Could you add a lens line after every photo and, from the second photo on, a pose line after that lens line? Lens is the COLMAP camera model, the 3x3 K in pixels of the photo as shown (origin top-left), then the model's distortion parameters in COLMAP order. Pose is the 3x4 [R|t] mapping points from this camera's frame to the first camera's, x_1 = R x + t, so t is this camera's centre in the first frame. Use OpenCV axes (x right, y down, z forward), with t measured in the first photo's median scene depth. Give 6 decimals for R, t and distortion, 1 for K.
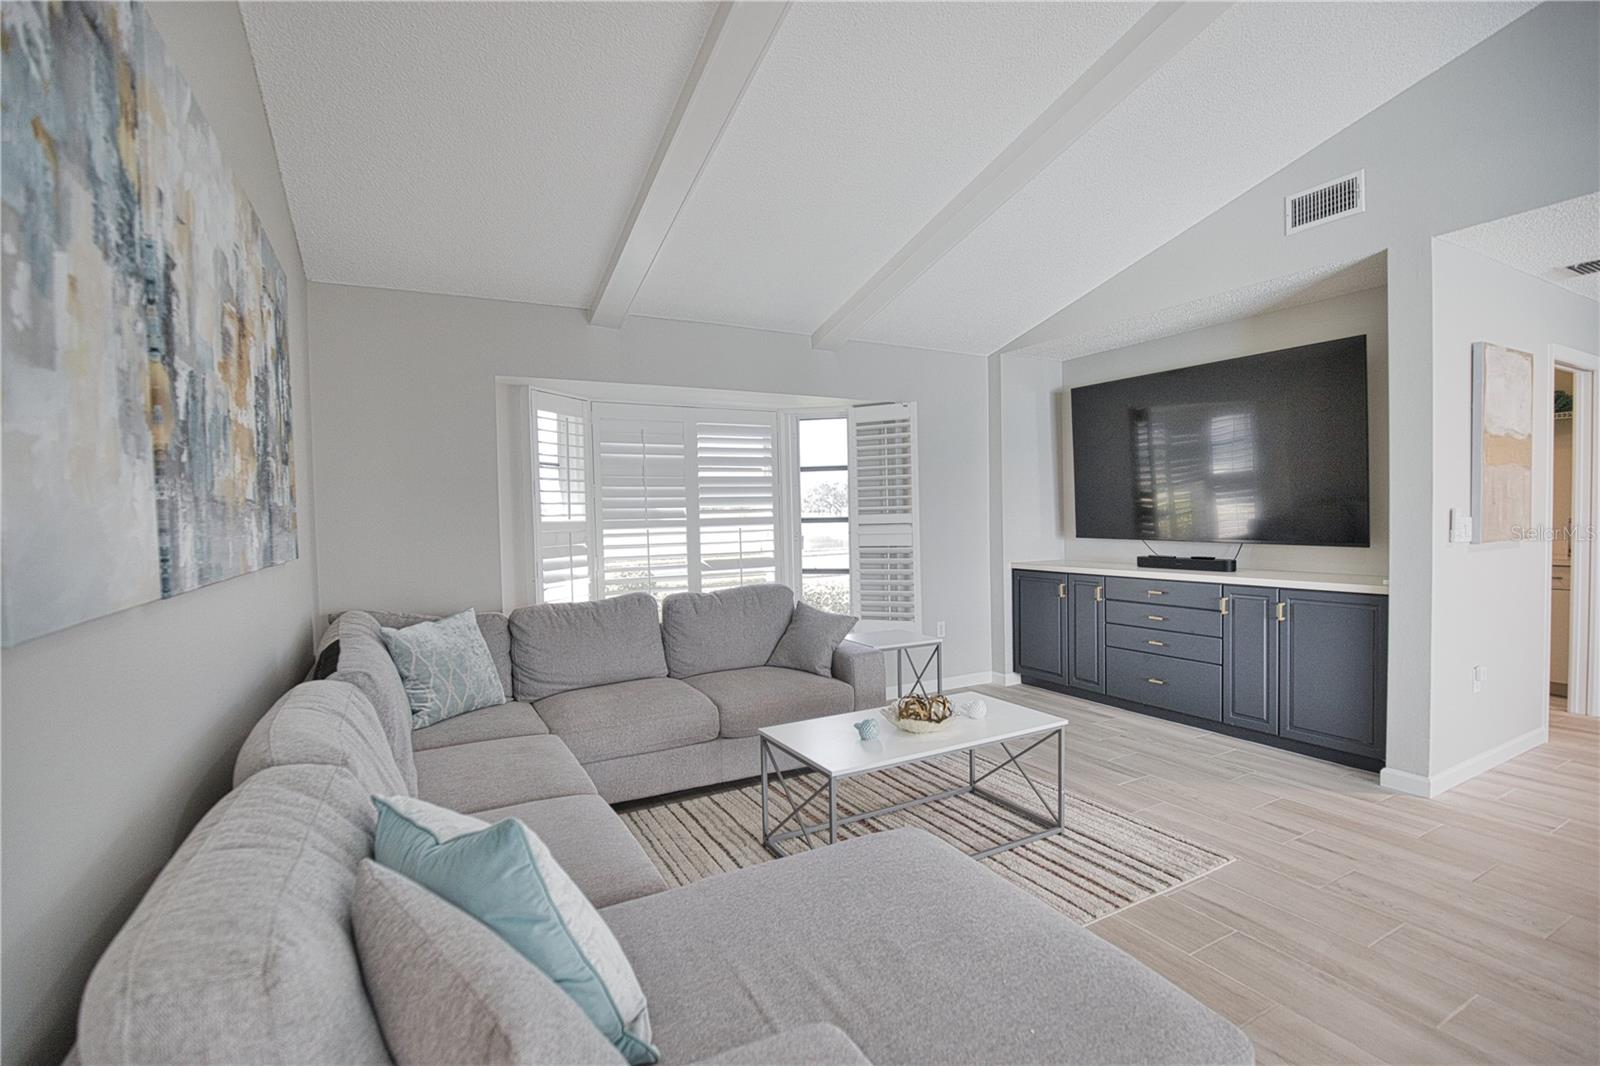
lens RADIAL K [[729.8, 0, 811.8], [0, 729.8, 538.1], [0, 0, 1]] dist [-0.035523, 0.006730]
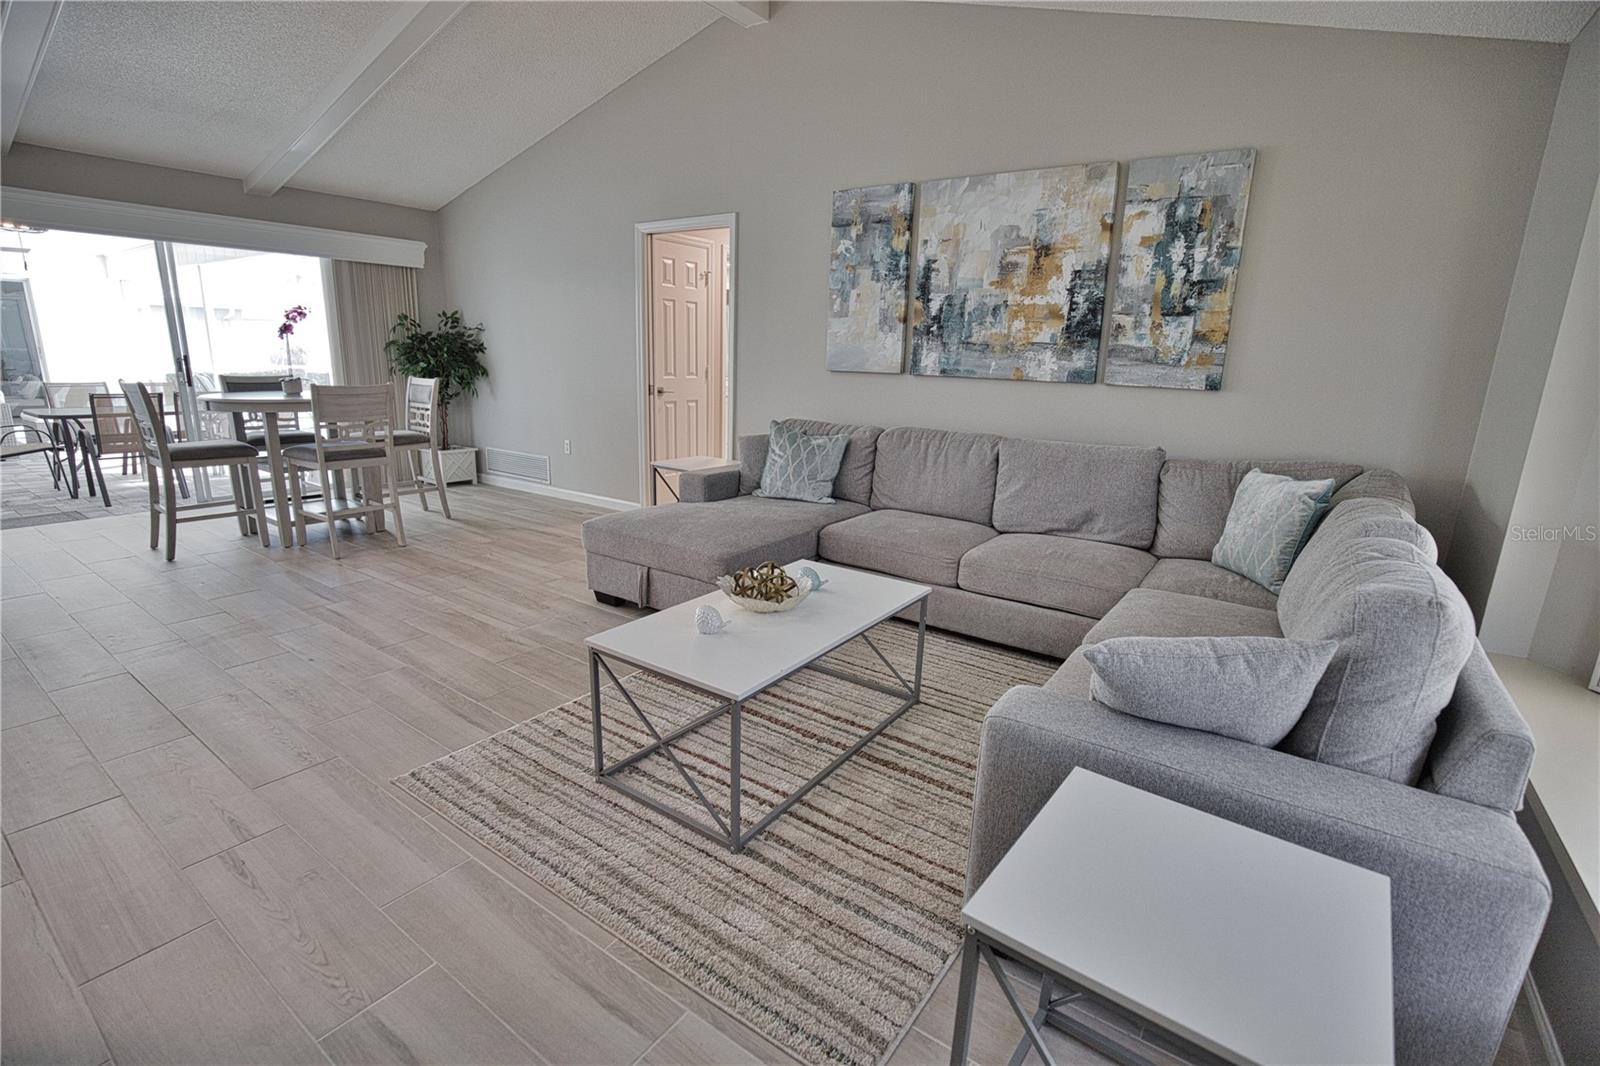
lens RADIAL K [[729.8, 0, 808.8], [0, 729.8, 538.9], [0, 0, 1]] dist [-0.035523, 0.006730]
pose [[-0.895538, 0.100441, -0.433501, 0.374229], [-0.029060, 0.958912, 0.282211, -0.043934], [0.444035, 0.265329, -0.855824, 1.389386]]
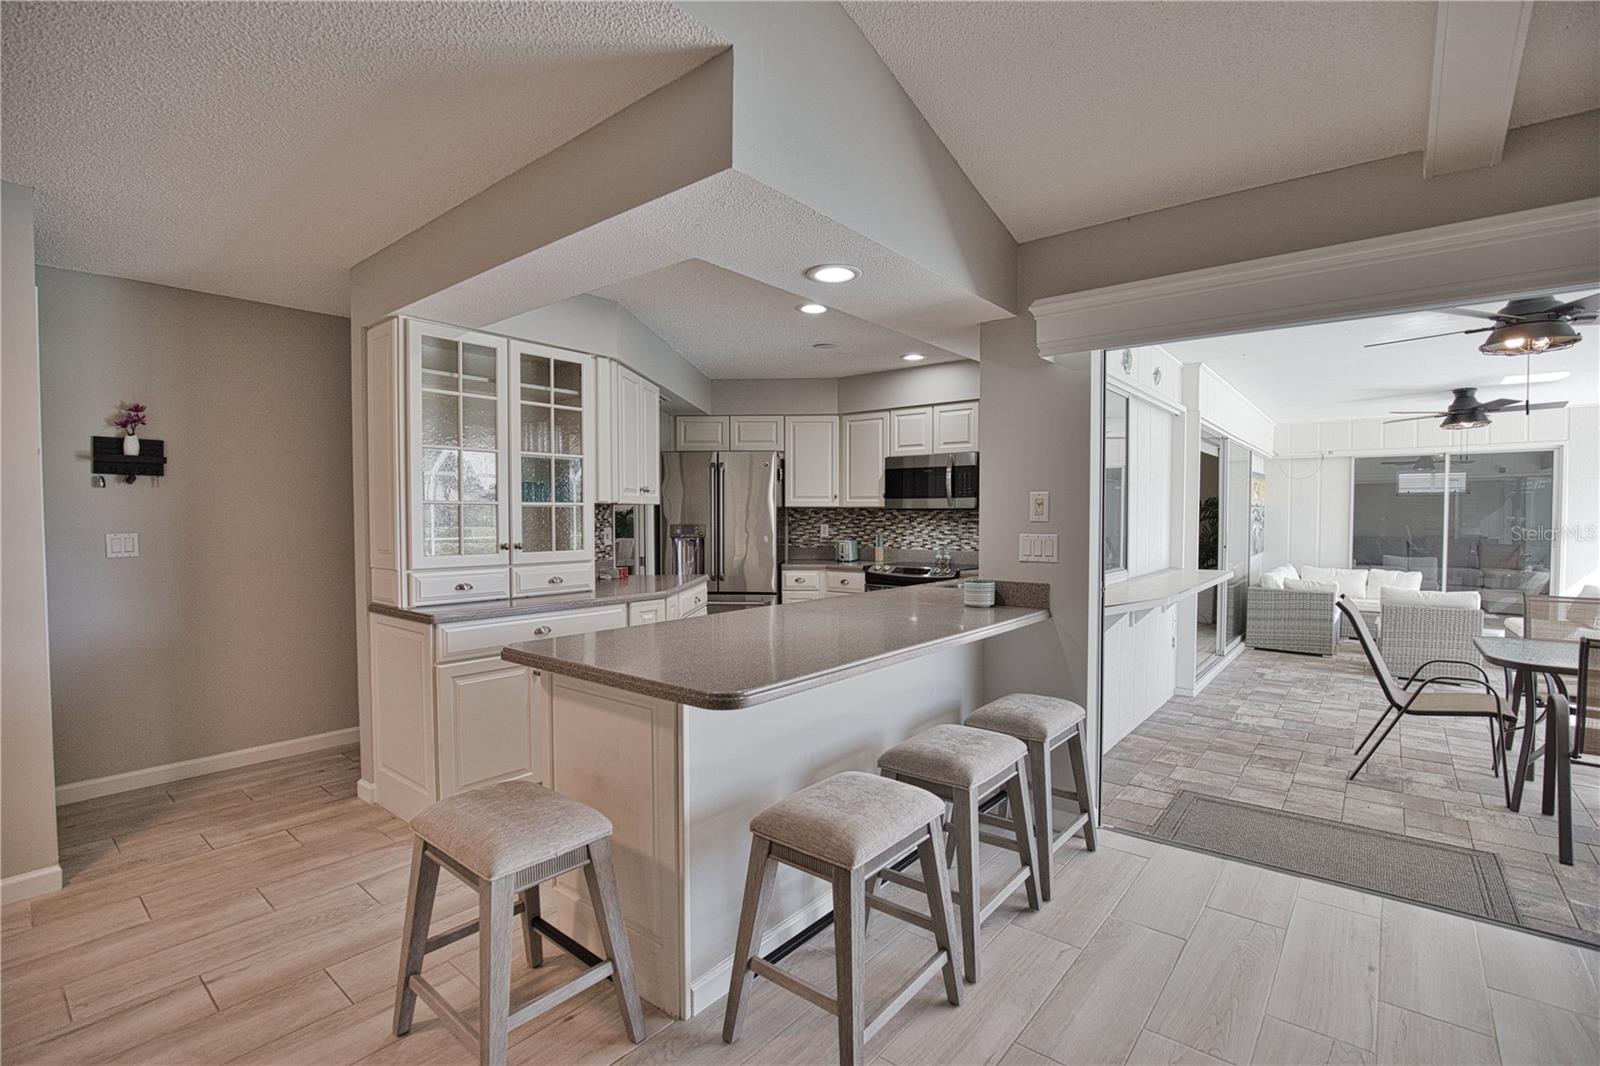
lens RADIAL K [[729.8, 0, 806.1], [0, 729.8, 535.2], [0, 0, 1]] dist [-0.035523, 0.006730]
pose [[-0.374755, -0.006357, 0.927102, 0.708637], [0.041115, 0.998879, 0.023469, -0.025150], [-0.926212, 0.046913, -0.374073, 0.276231]]
